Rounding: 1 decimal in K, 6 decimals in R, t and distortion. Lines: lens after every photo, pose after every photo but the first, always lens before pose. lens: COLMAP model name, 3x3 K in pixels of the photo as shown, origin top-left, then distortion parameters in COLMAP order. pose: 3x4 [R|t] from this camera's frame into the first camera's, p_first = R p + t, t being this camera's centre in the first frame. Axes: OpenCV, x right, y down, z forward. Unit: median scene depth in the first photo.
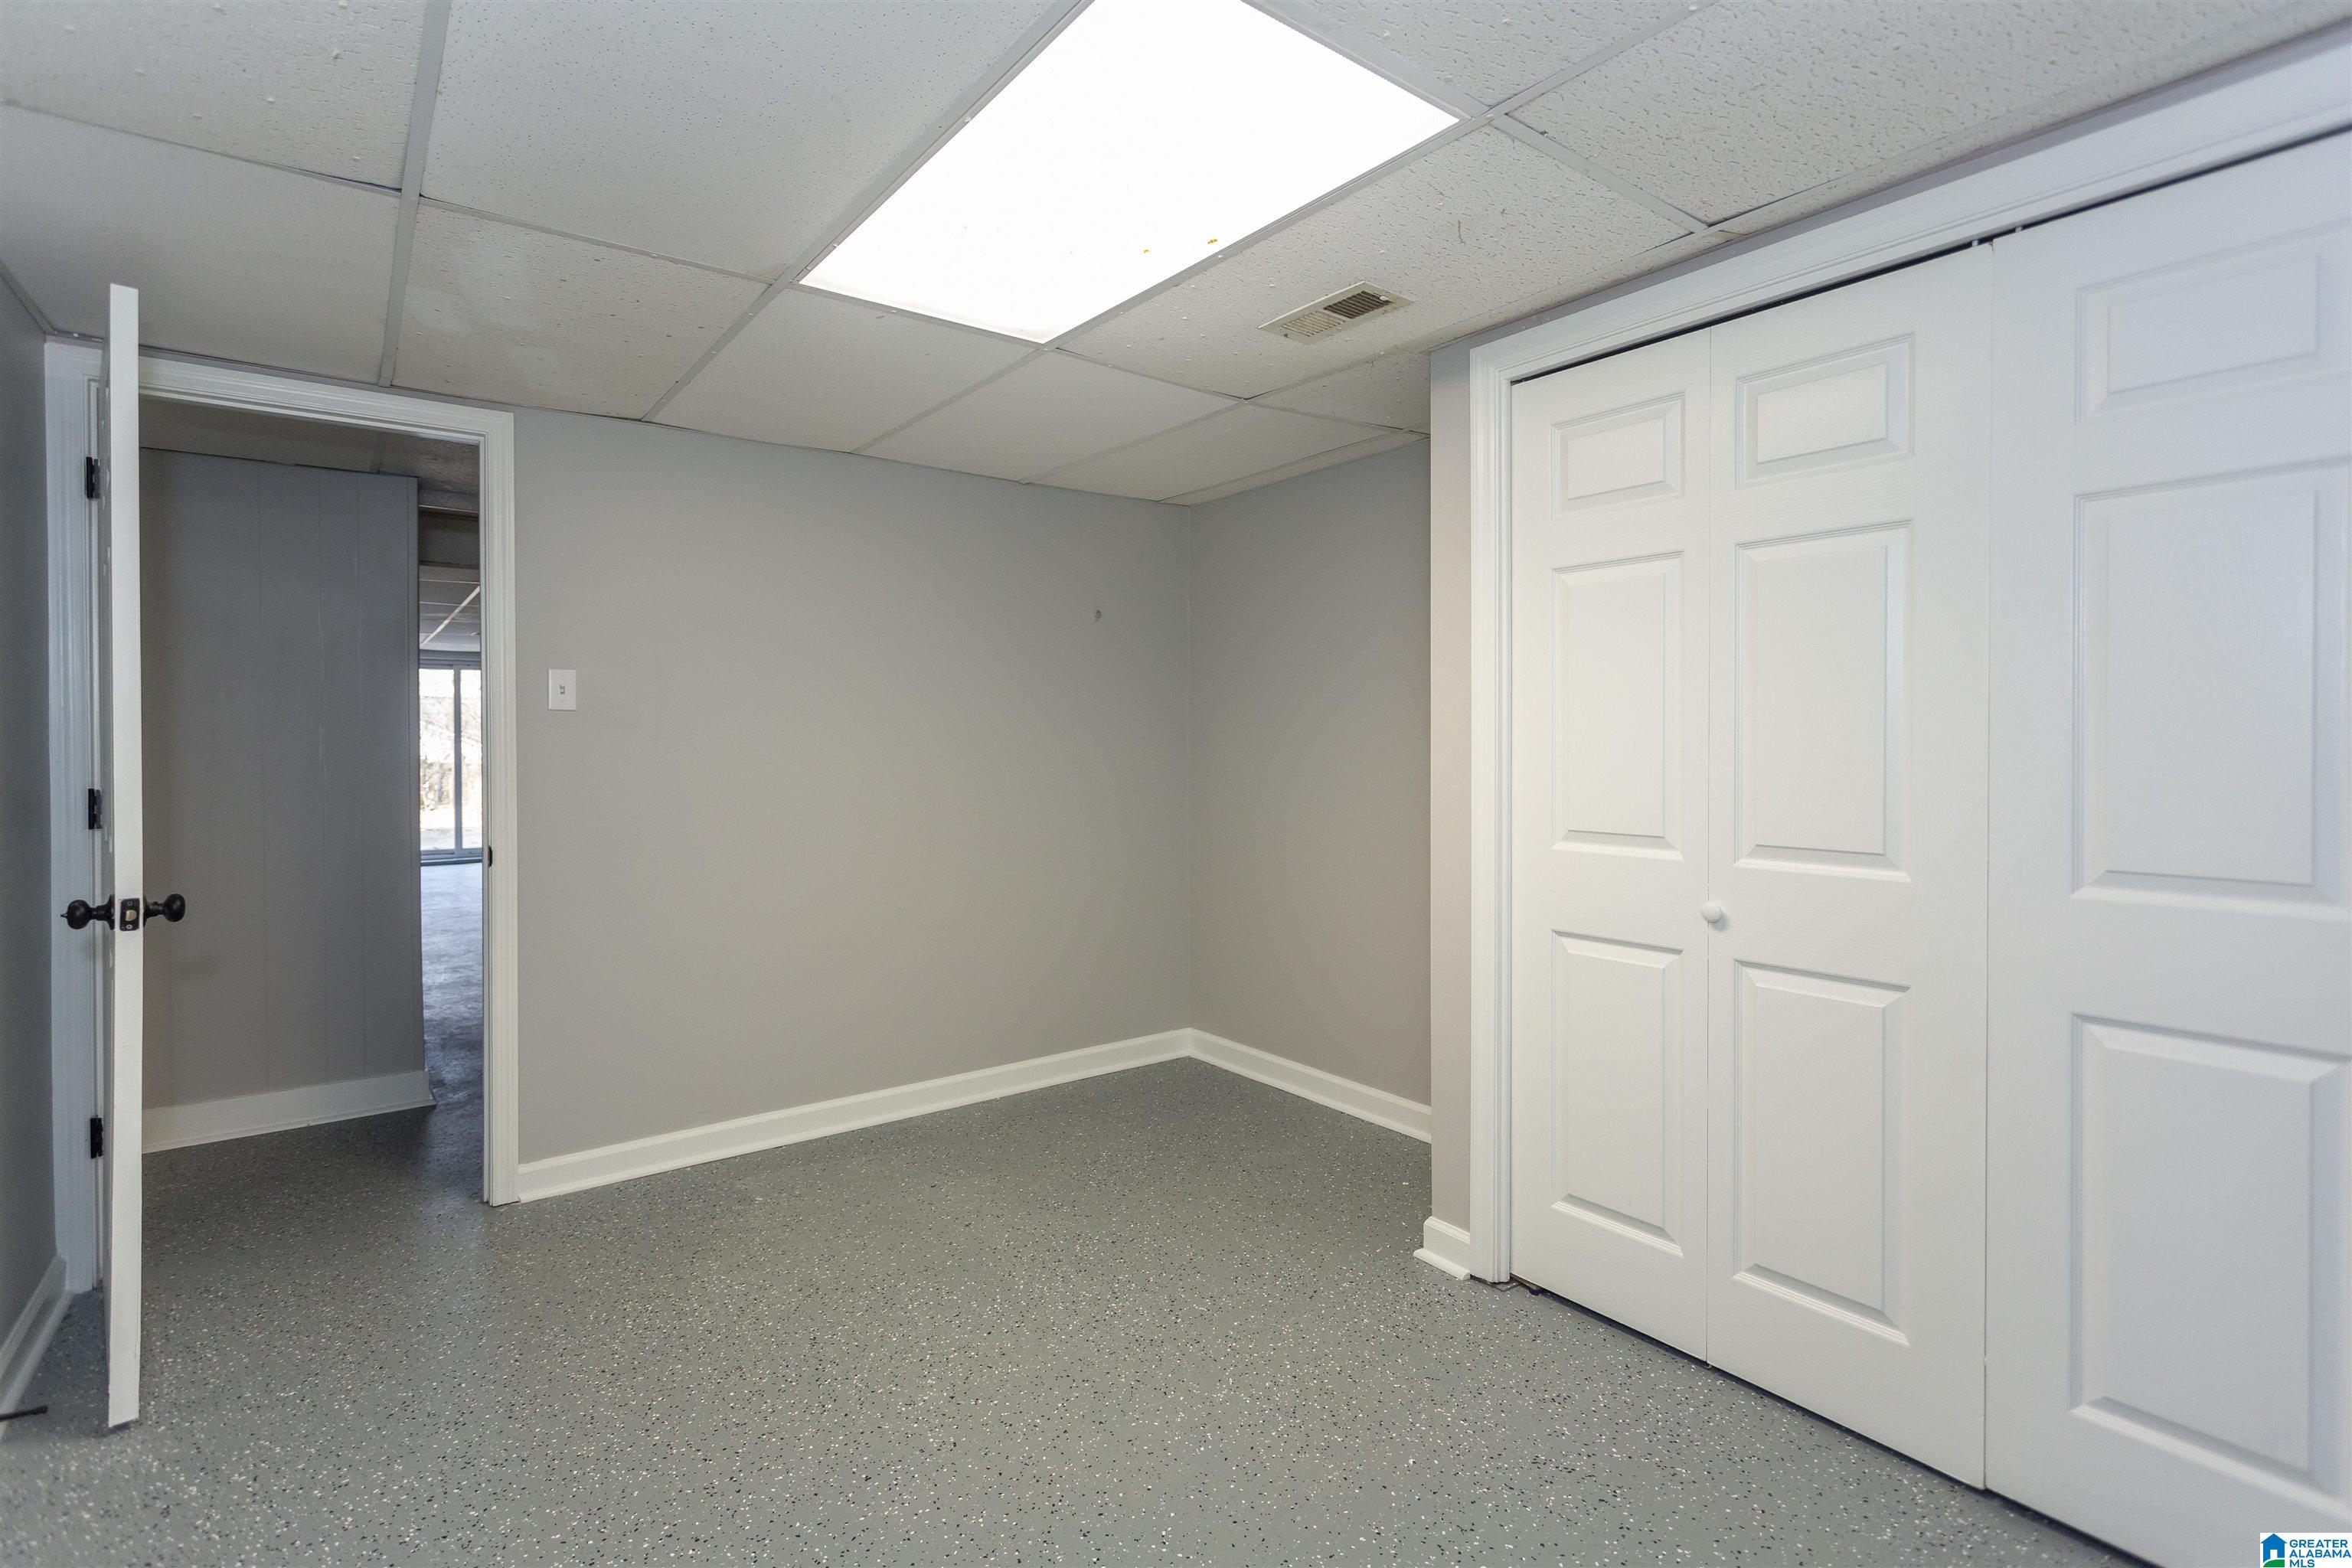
lens RADIAL K [[1126.8, 0, 1167.2], [0, 1126.8, 763.7], [0, 0, 1]] dist [0.004217, 0.001050]
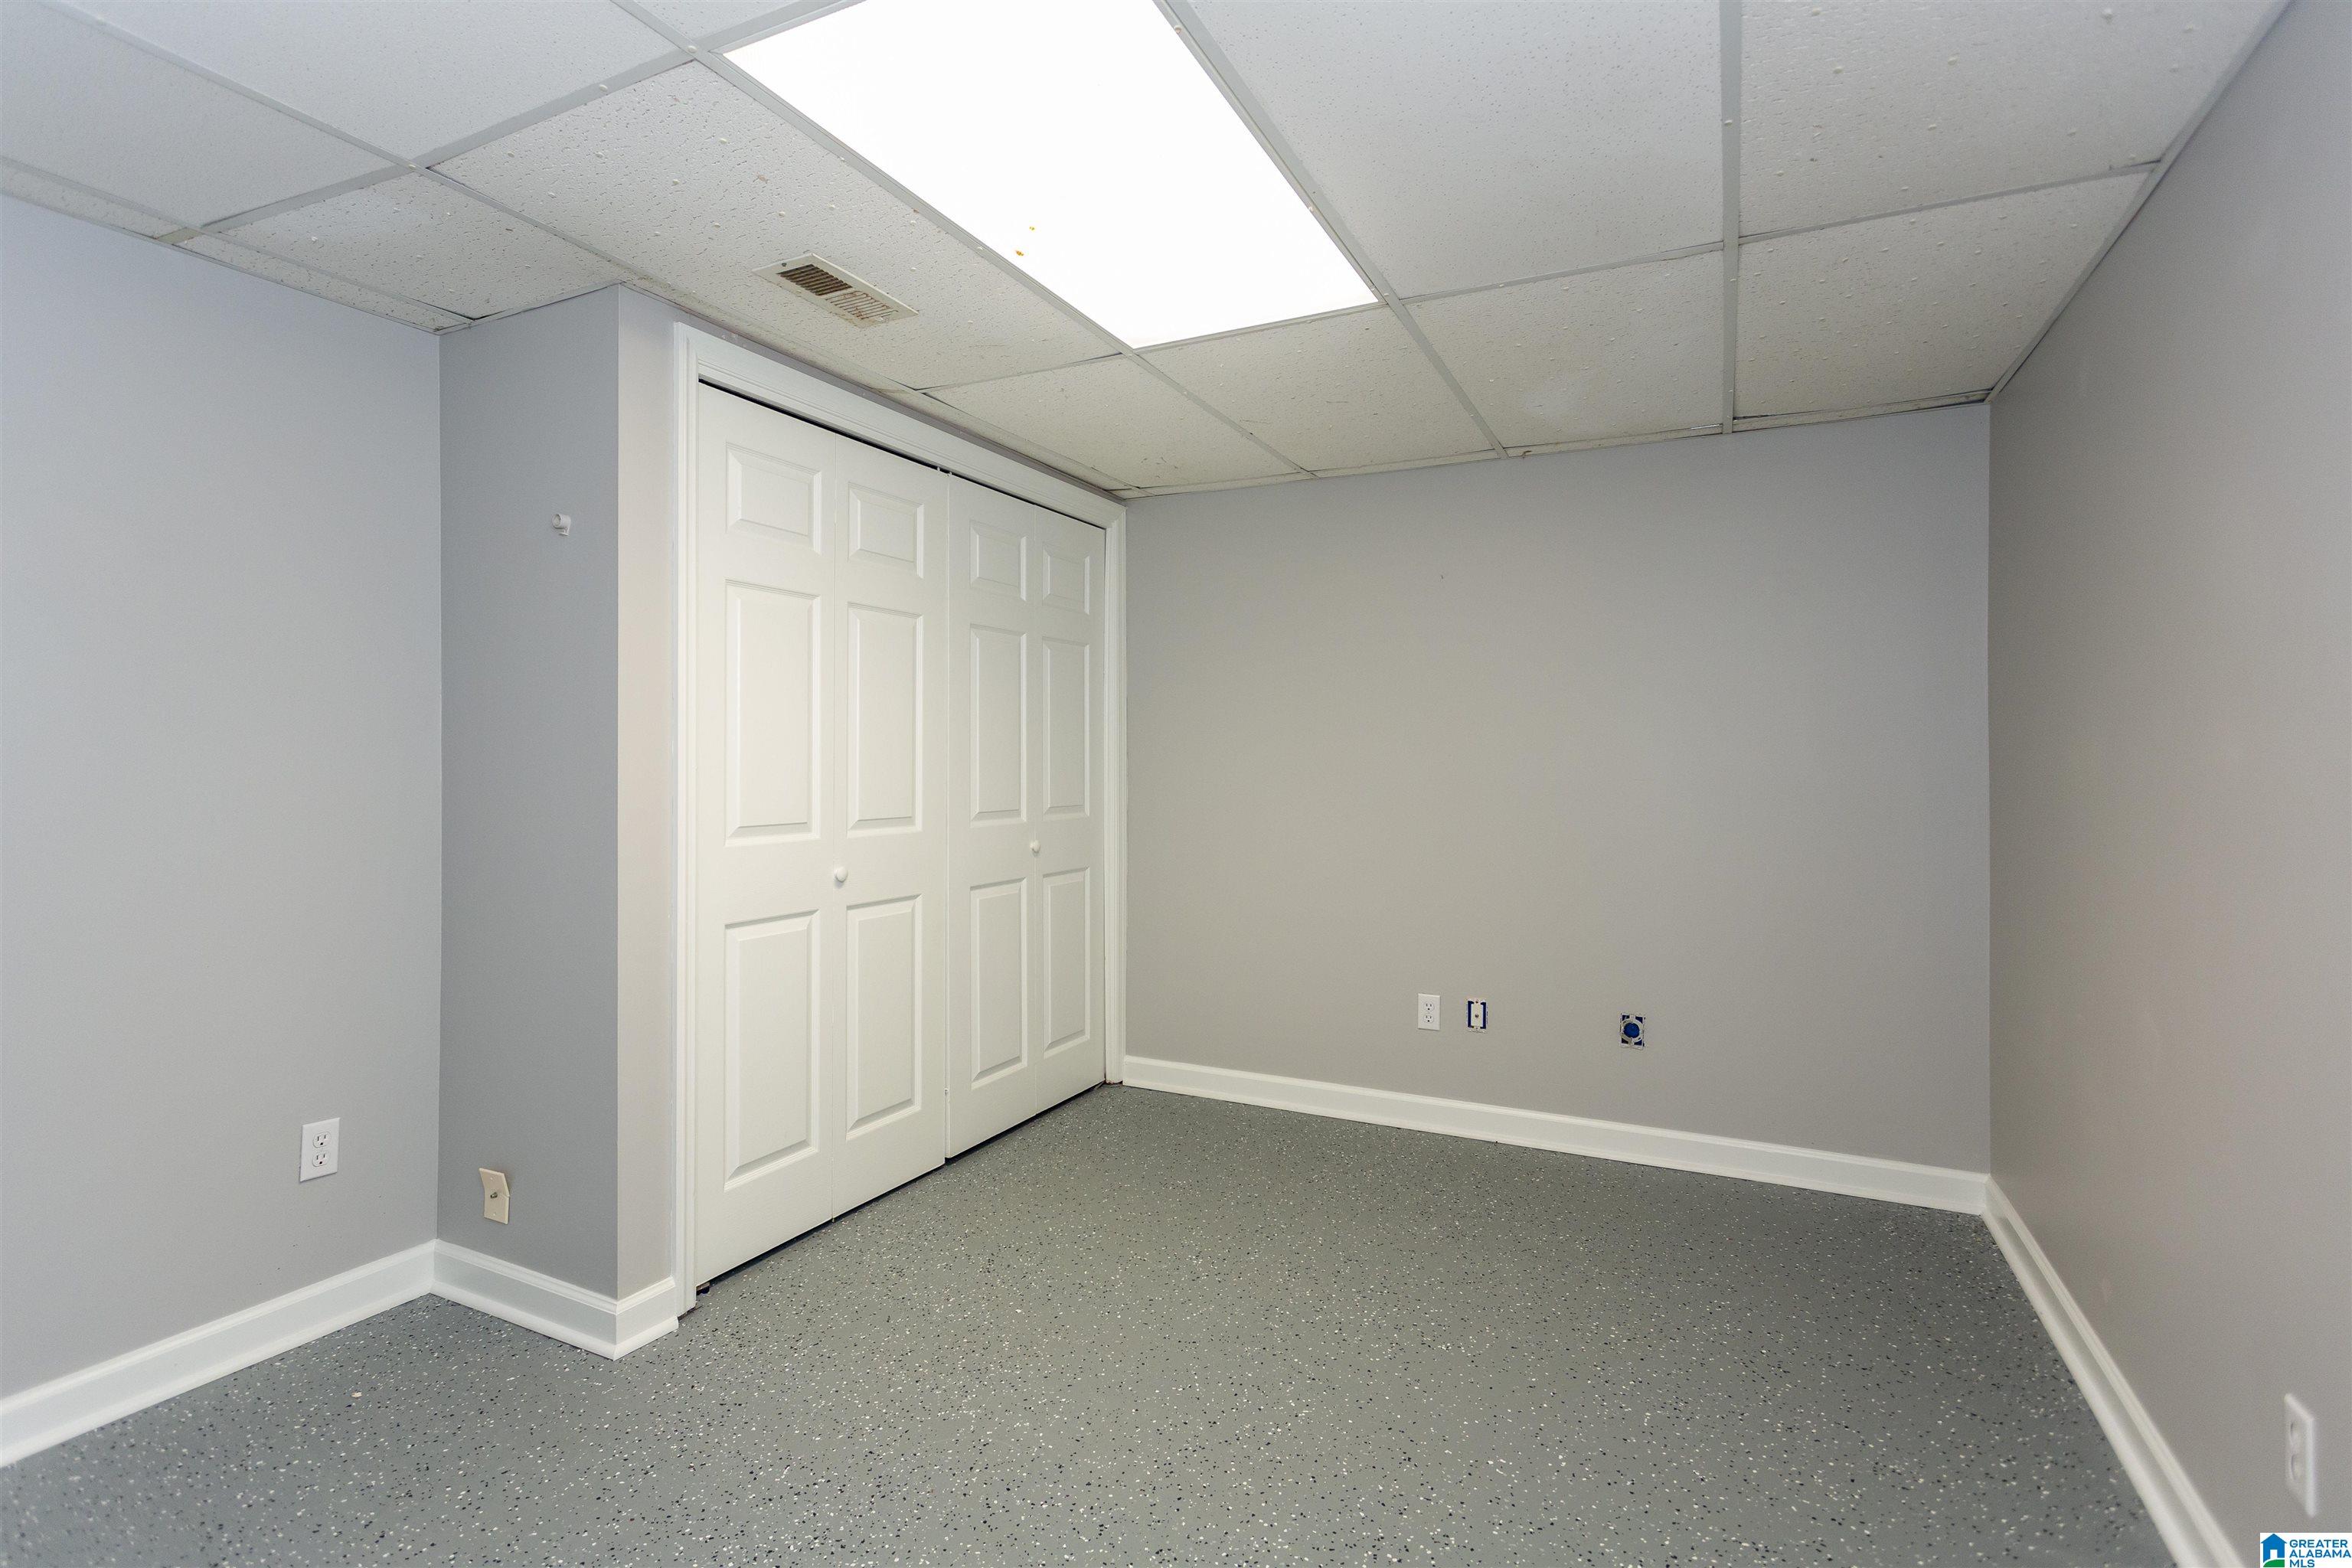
lens RADIAL K [[1126.8, 0, 1167.2], [0, 1126.8, 763.7], [0, 0, 1]] dist [0.004217, 0.001050]
pose [[-0.464075, -0.002154, 0.885793, -0.860562], [0.006529, 0.999962, 0.005853, -0.004099], [-0.885772, 0.008500, -0.464043, 1.253368]]
